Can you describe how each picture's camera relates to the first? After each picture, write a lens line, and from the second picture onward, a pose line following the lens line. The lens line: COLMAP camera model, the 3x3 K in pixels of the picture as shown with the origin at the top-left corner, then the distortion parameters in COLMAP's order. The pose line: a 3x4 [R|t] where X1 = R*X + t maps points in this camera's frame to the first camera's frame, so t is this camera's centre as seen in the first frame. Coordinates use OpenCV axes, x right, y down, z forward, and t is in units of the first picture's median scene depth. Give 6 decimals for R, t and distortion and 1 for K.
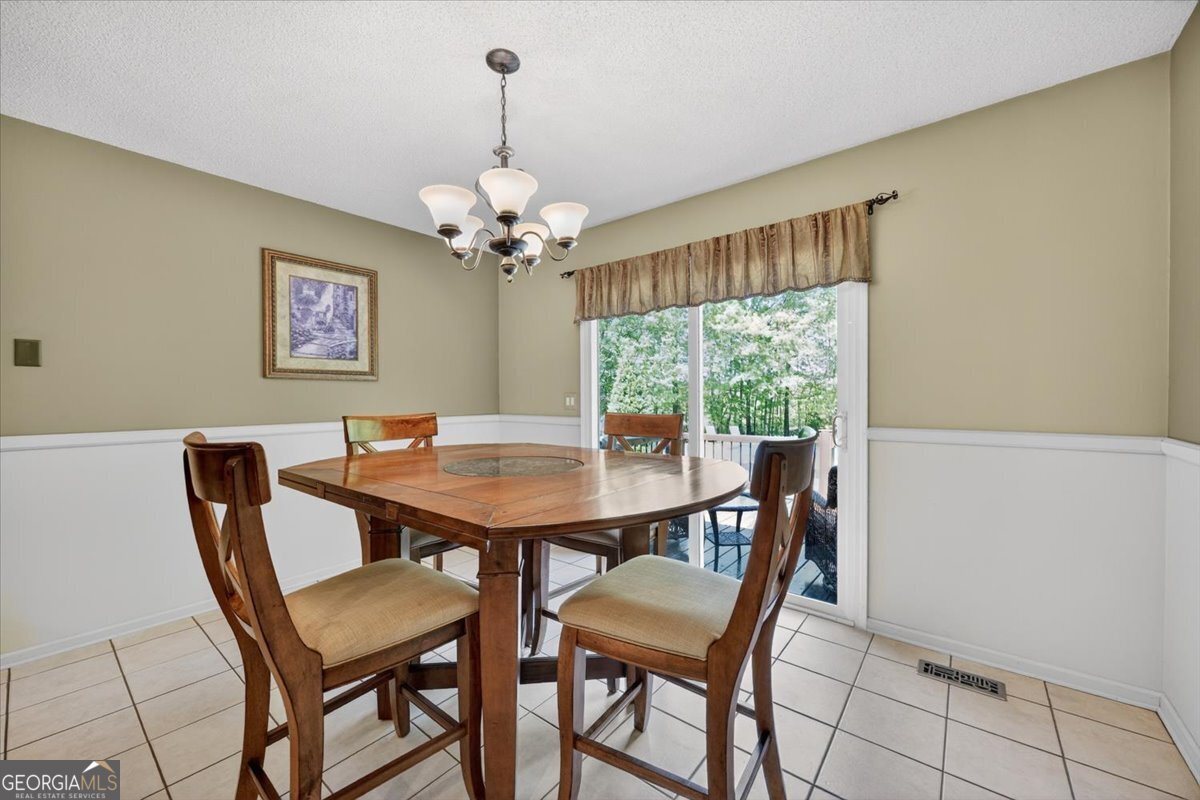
lens RADIAL K [[461.0, 0, 600.0], [0, 461.0, 400.0], [0, 0, 1]] dist [-0.000209, 0.000062]
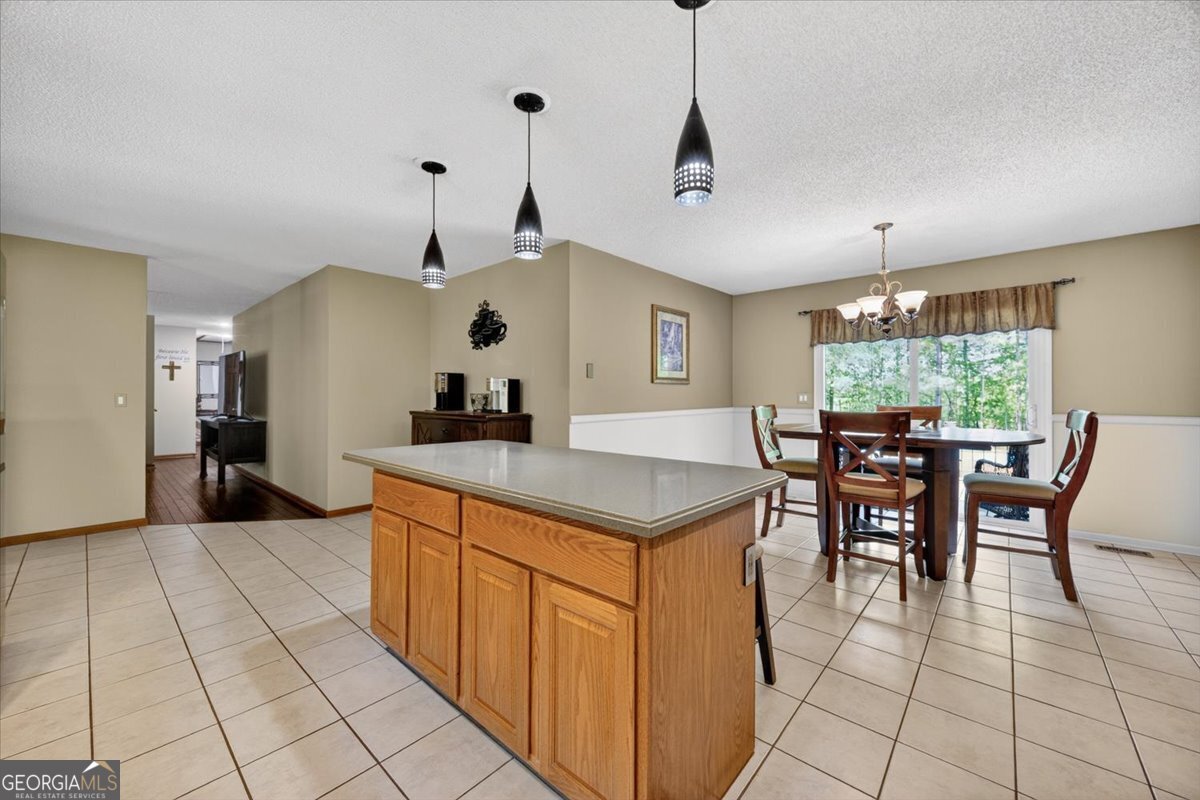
lens RADIAL K [[459.5, 0, 600.0], [0, 459.5, 400.0], [0, 0, 1]] dist [0.000728, -0.000086]
pose [[0.998477, 0.005608, -0.054878, -0.815317], [-0.005407, 0.999978, 0.003805, 0.008114], [0.054898, -0.003503, 0.998486, -0.648202]]
